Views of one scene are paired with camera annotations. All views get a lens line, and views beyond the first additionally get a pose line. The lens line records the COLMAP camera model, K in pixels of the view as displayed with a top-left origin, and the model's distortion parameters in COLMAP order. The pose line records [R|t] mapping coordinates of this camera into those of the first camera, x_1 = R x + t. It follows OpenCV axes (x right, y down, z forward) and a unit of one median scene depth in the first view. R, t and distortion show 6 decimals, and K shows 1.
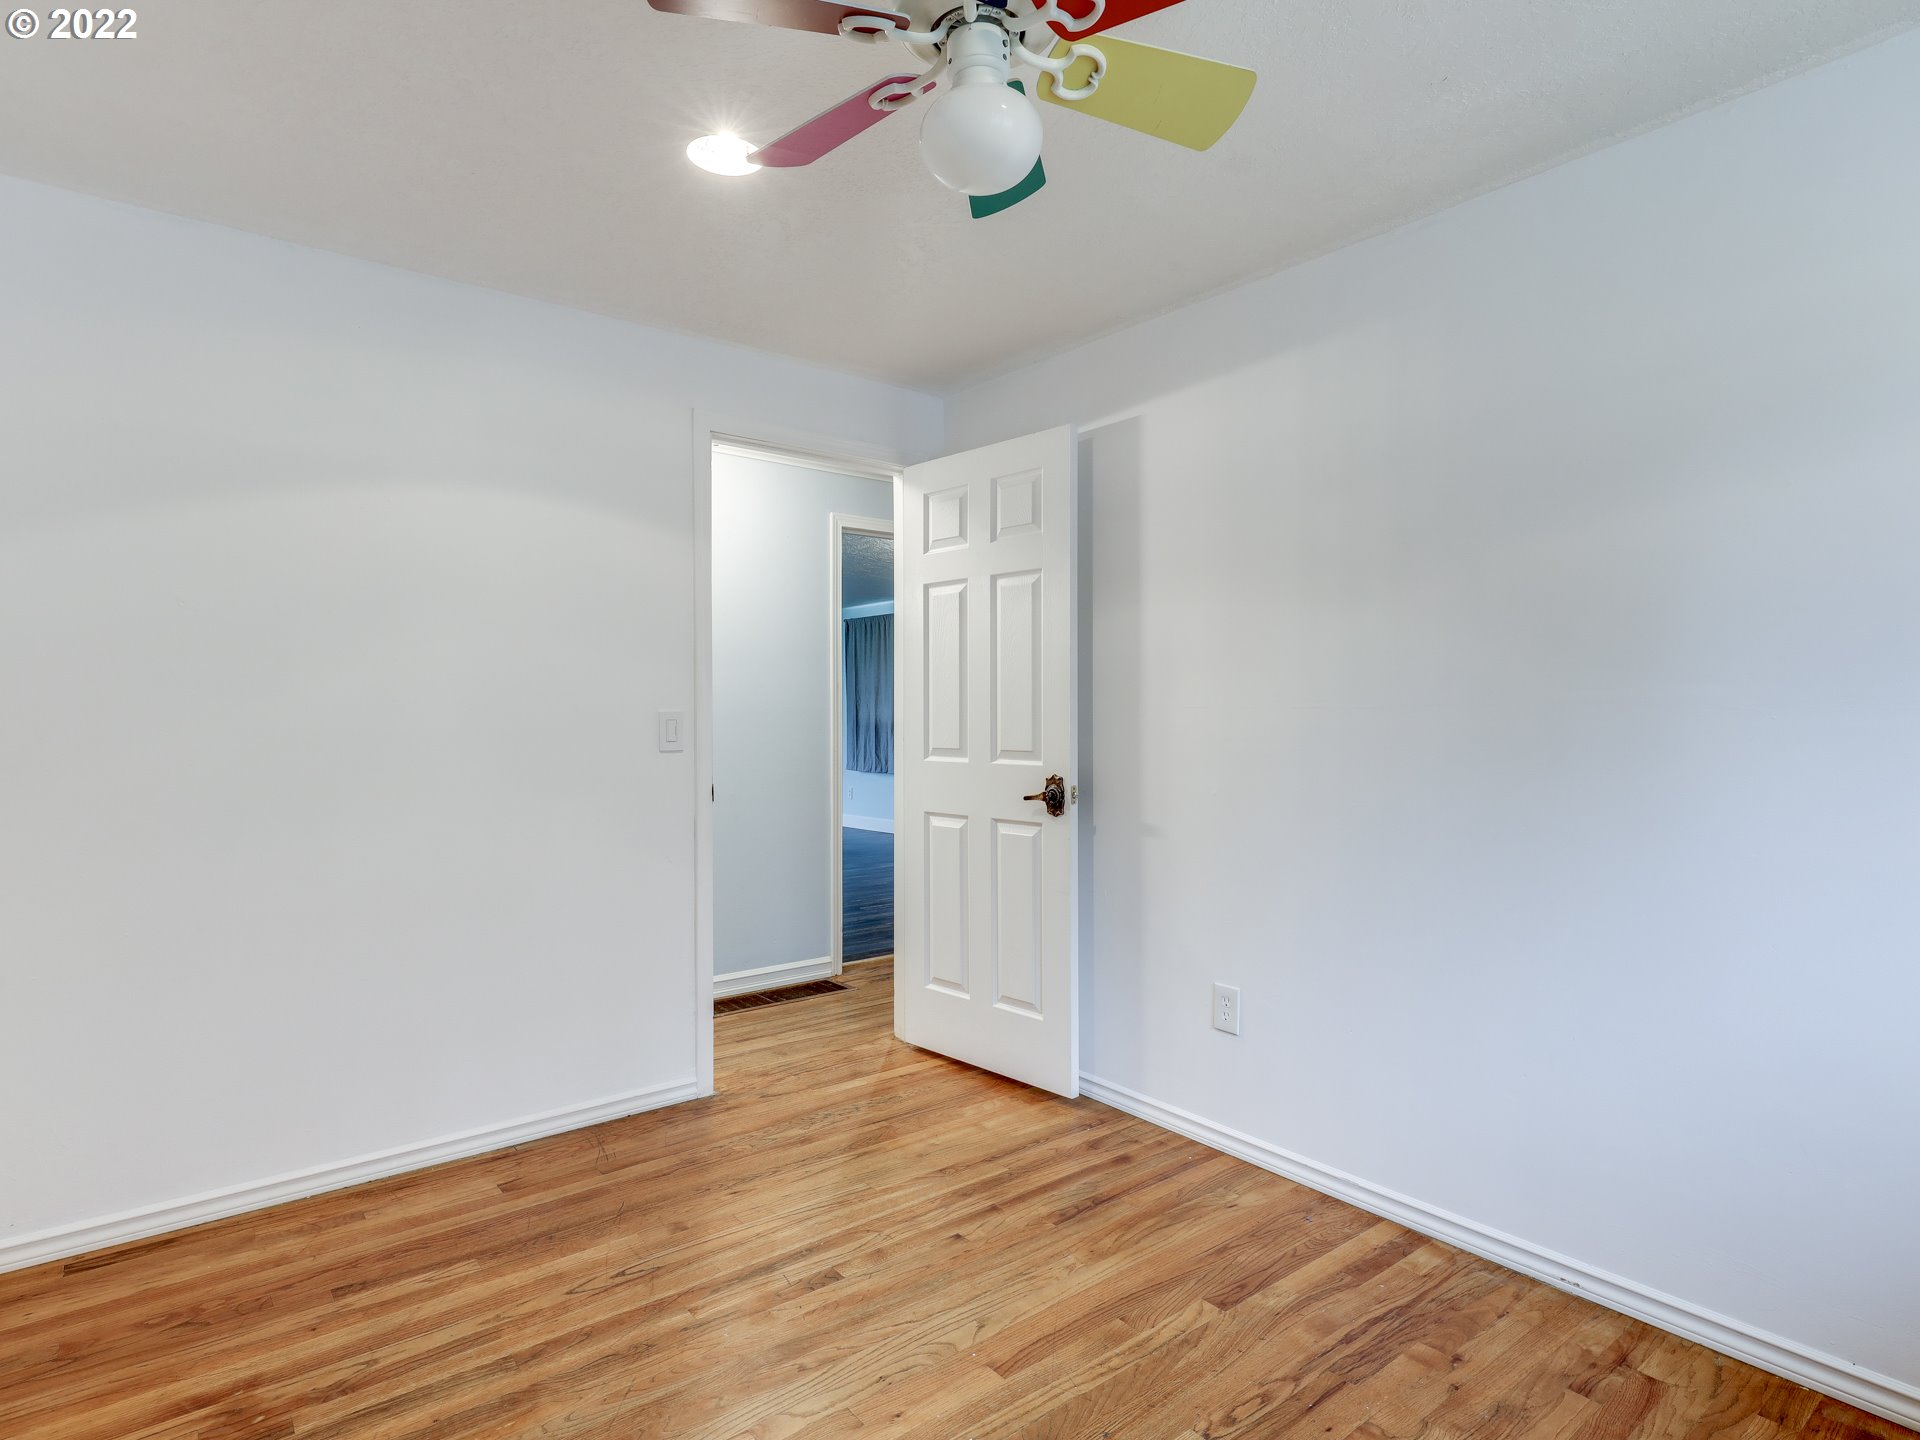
lens RADIAL K [[1036.8, 0, 954.3], [0, 1036.8, 720.3], [0, 0, 1]] dist [0.000340, -0.001023]
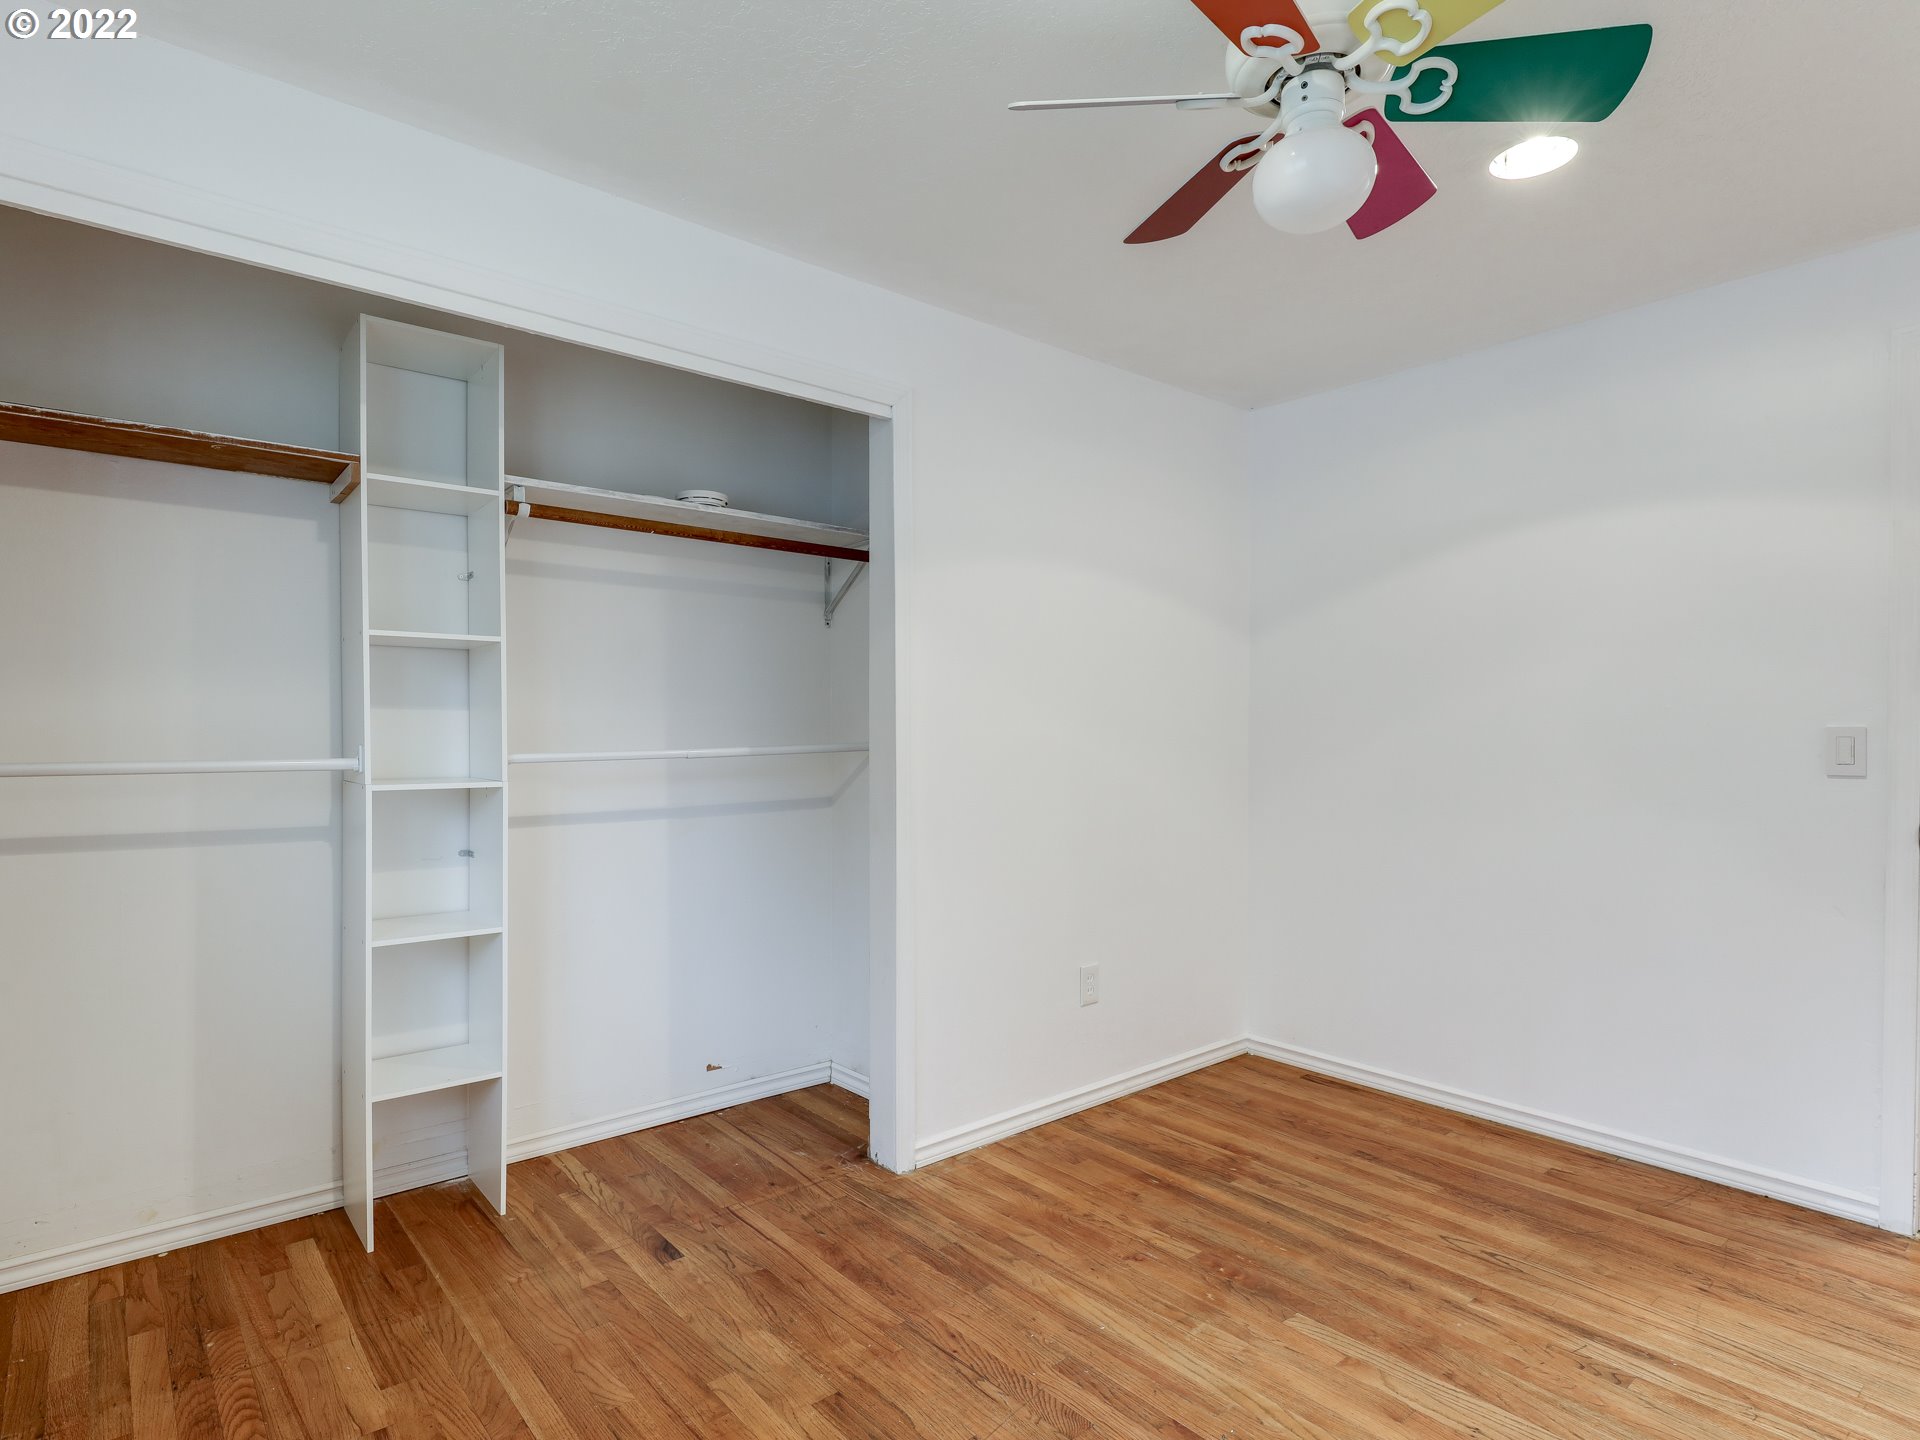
lens RADIAL K [[1036.8, 0, 954.3], [0, 1036.8, 720.3], [0, 0, 1]] dist [0.000340, -0.001023]
pose [[0.029385, -0.004199, -0.999559, 0.707408], [-0.008488, 0.999954, -0.004450, -0.005999], [0.999532, 0.008615, 0.029348, 0.397984]]
